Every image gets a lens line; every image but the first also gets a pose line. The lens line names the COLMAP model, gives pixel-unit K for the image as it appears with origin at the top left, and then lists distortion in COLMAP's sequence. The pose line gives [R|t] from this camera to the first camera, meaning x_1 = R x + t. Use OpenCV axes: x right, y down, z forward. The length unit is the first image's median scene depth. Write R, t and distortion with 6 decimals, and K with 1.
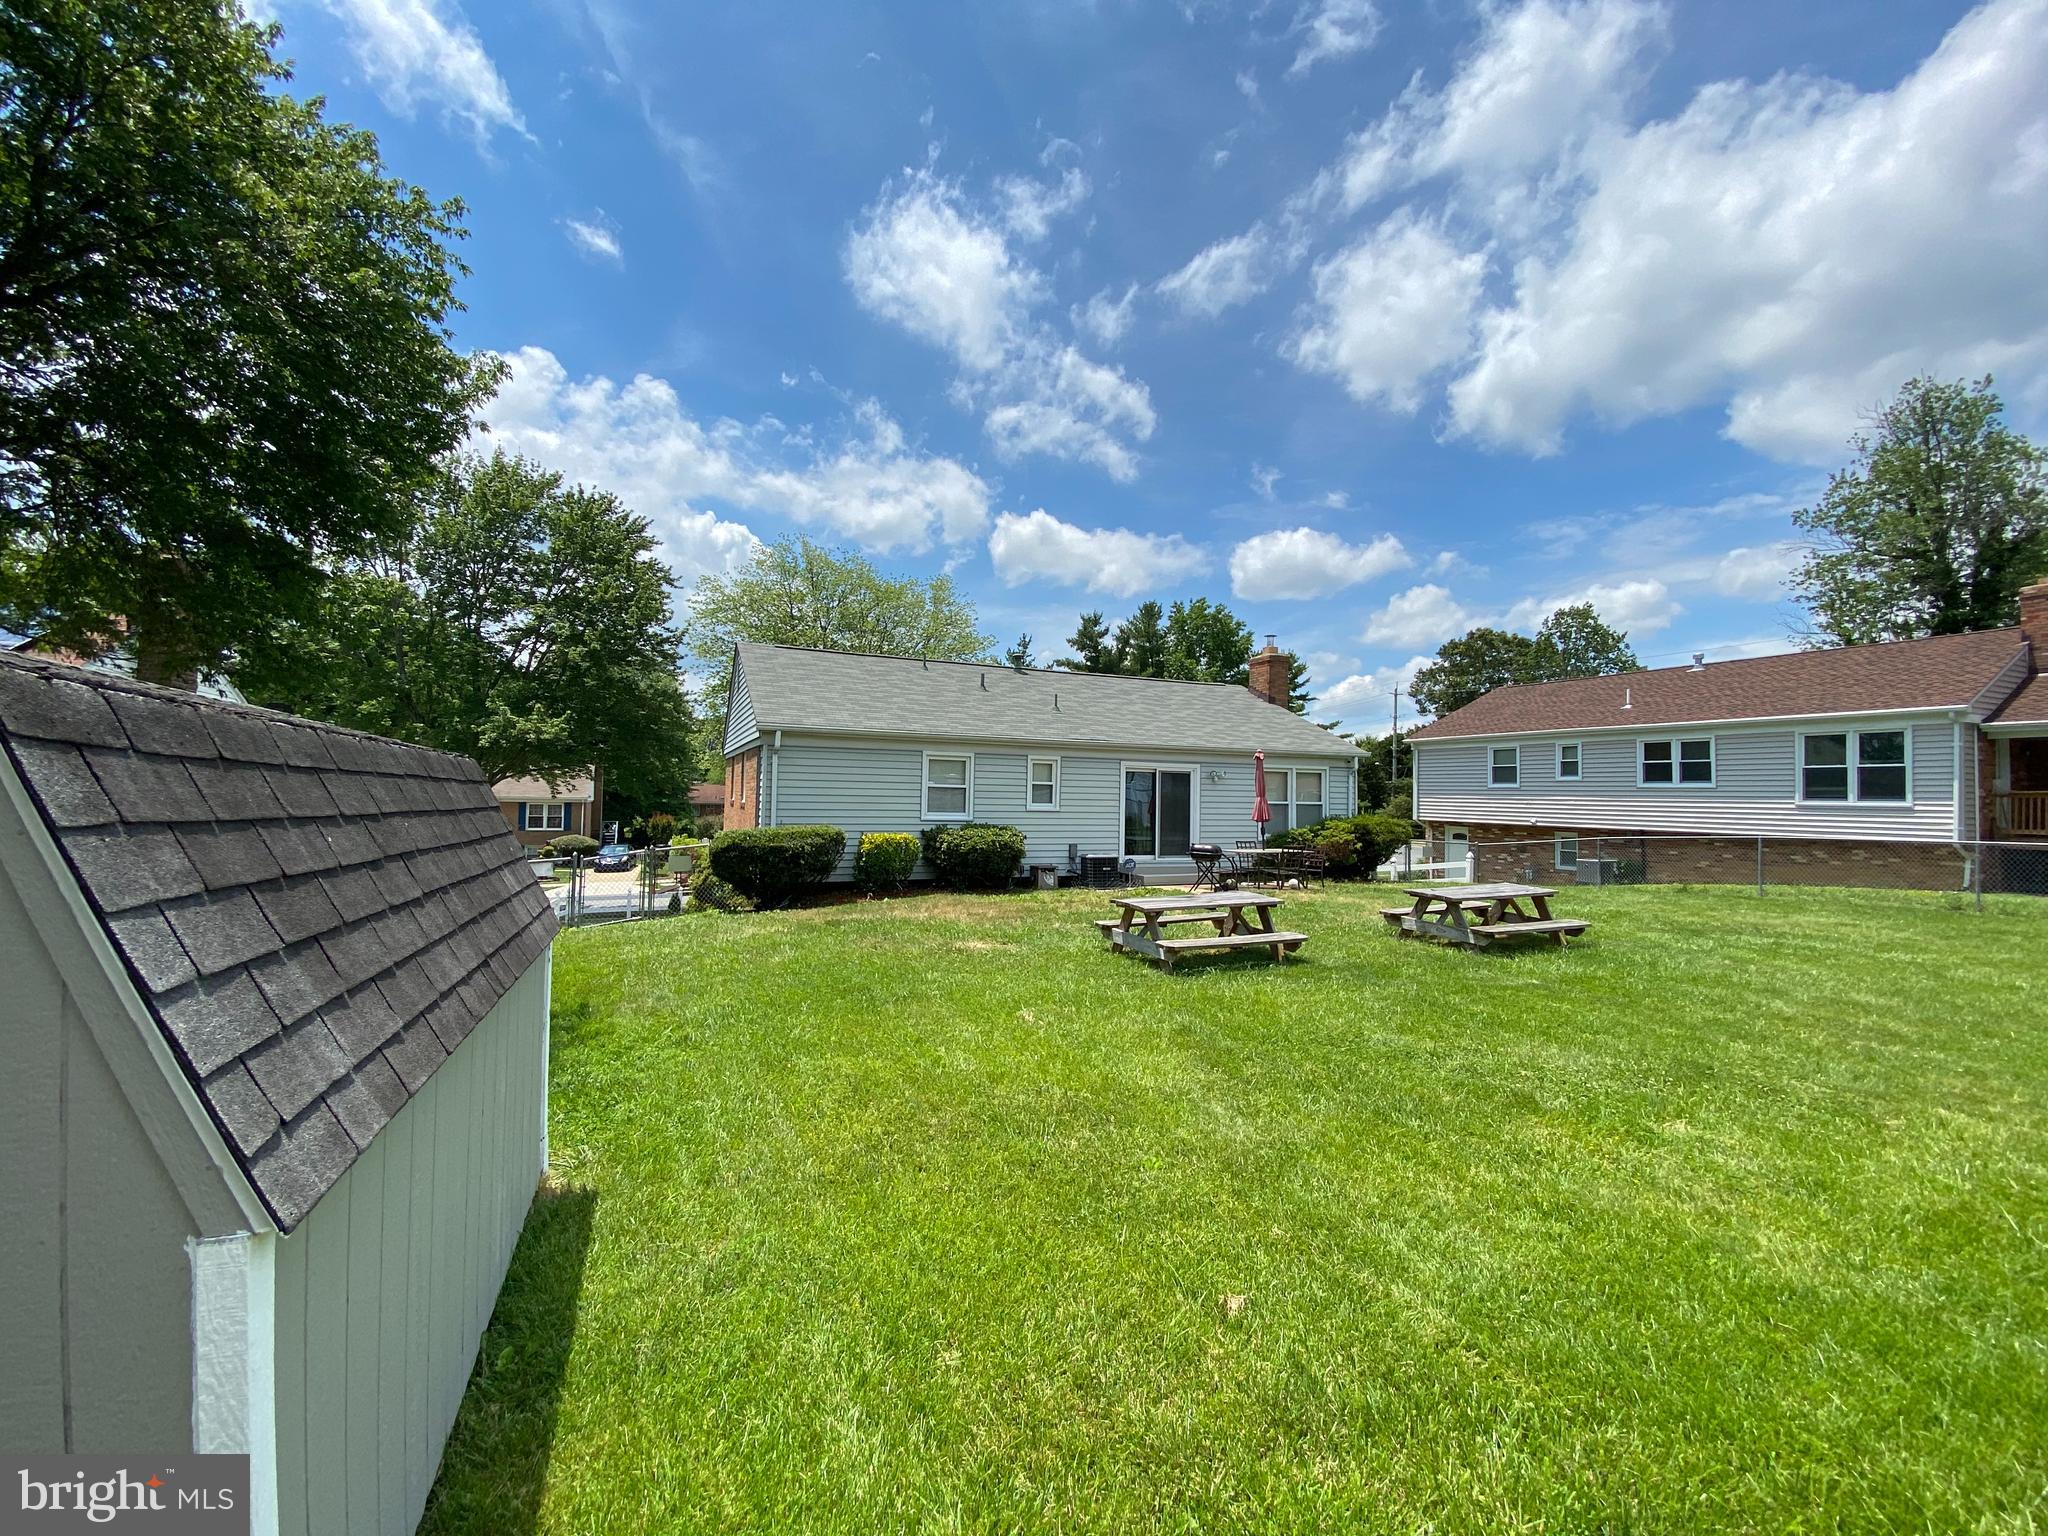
lens RADIAL K [[834.9, 0, 998.2], [0, 834.9, 762.4], [0, 0, 1]] dist [0.015622, -0.020311]
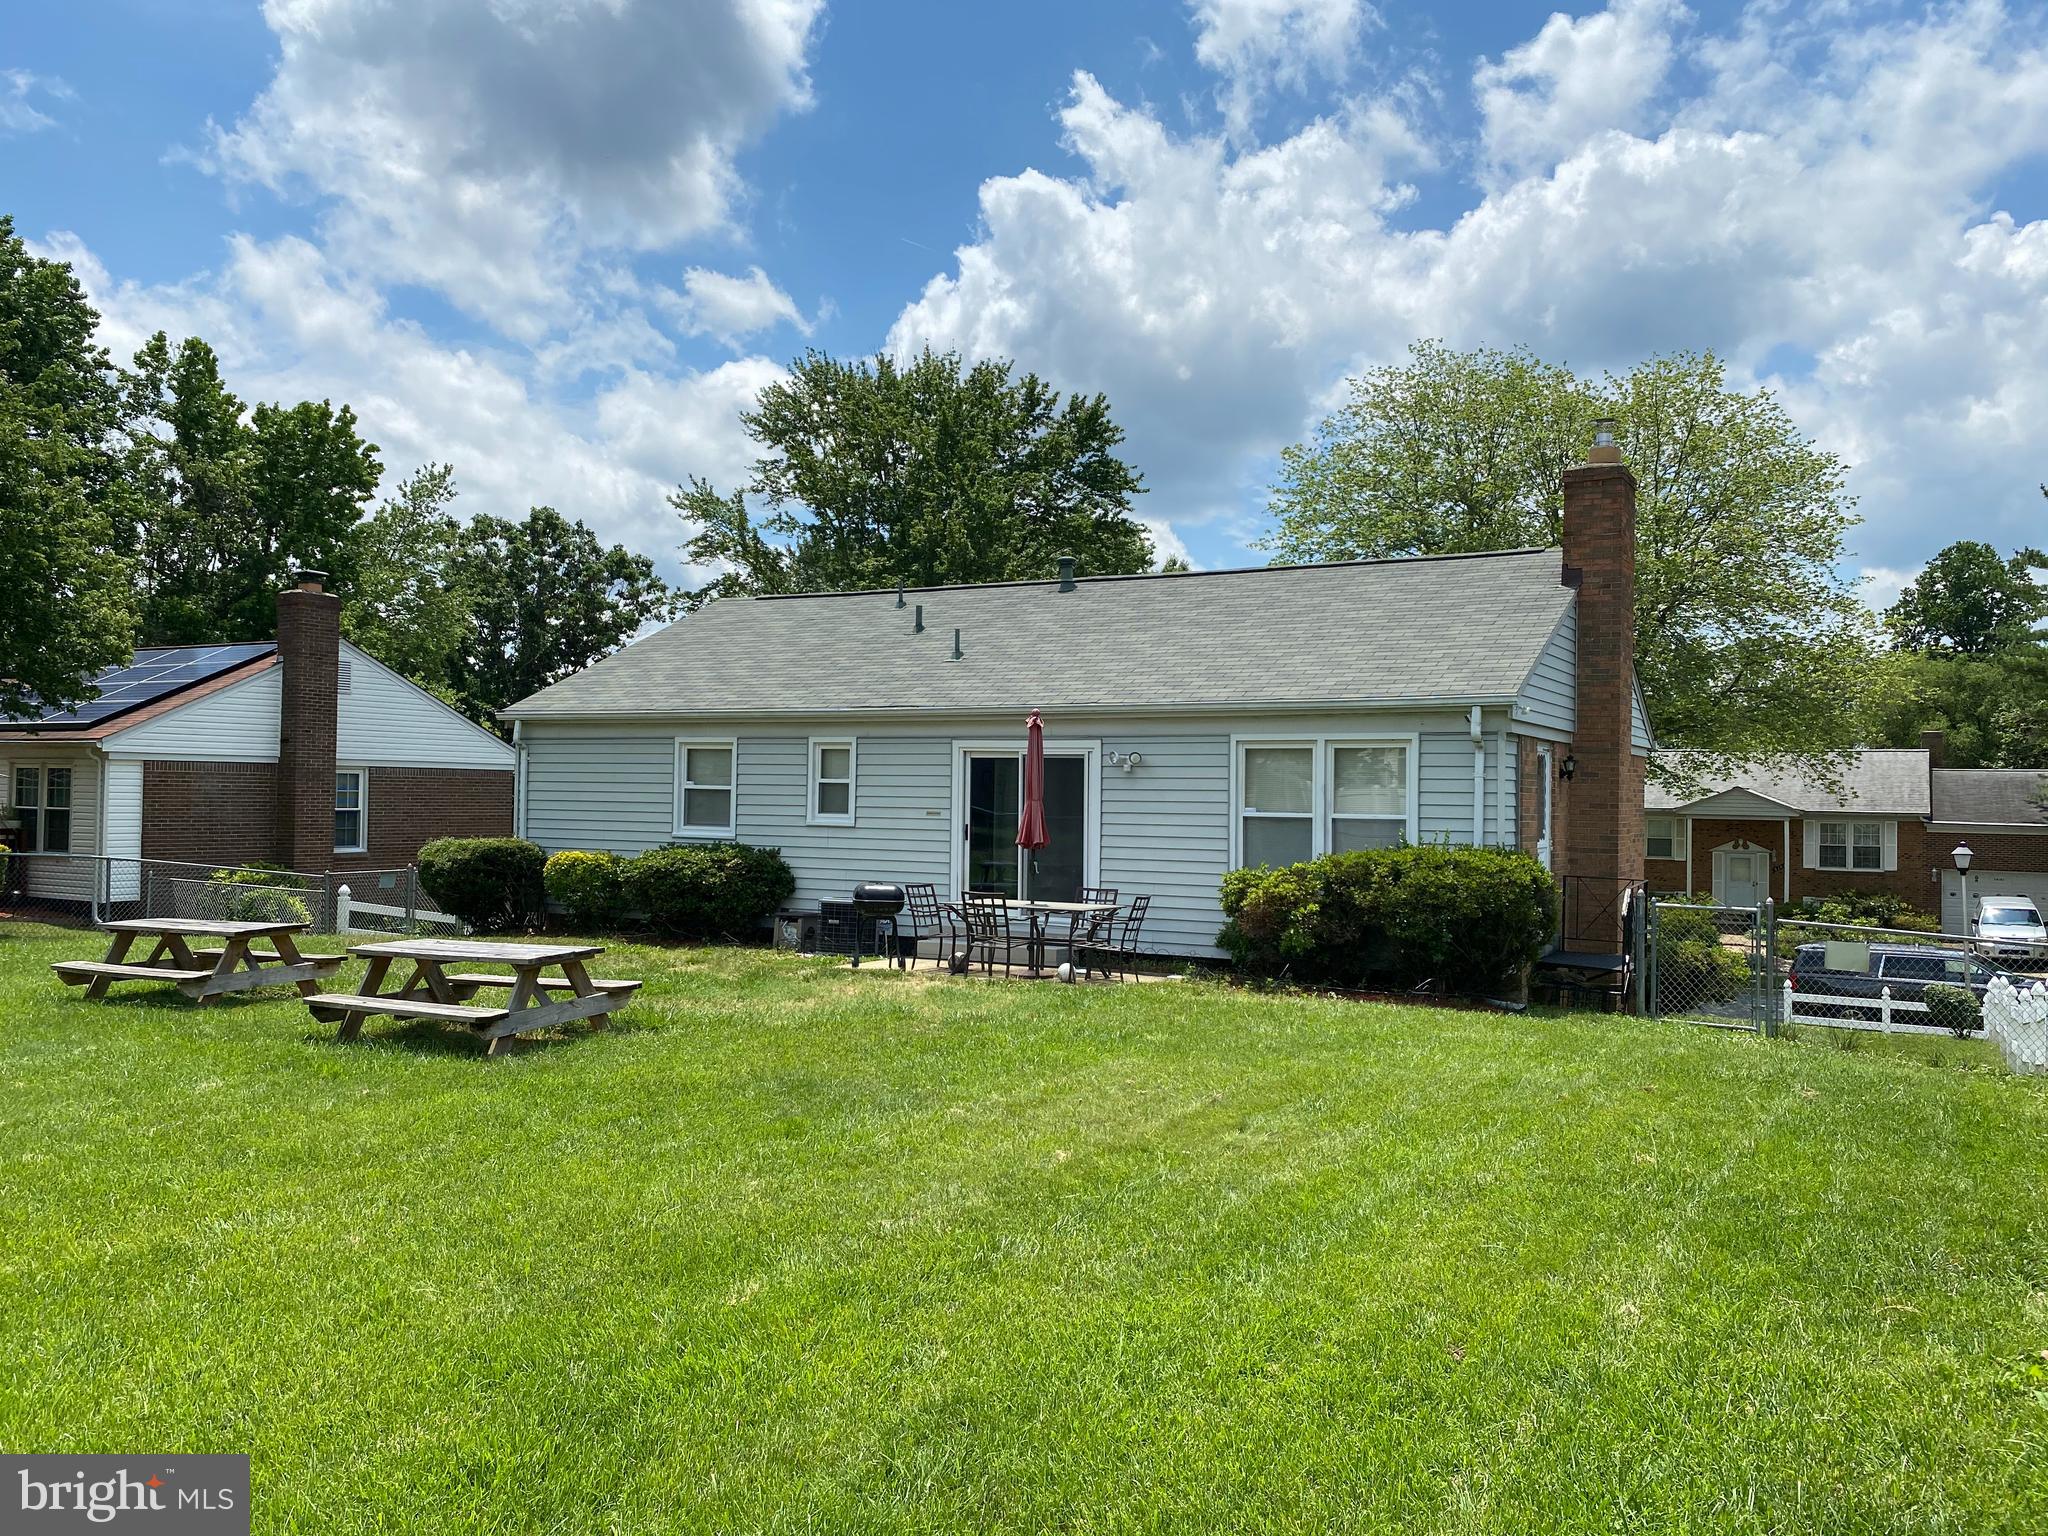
lens RADIAL K [[1653.8, 0, 1024.0], [0, 1653.8, 768.0], [0, 0, 1]] dist [0.102610, -0.137609]
pose [[0.602829, -0.026285, -0.797437, 1.034677], [0.022859, 0.999616, -0.015669, 0.034764], [0.797543, -0.008783, 0.603198, 0.346233]]
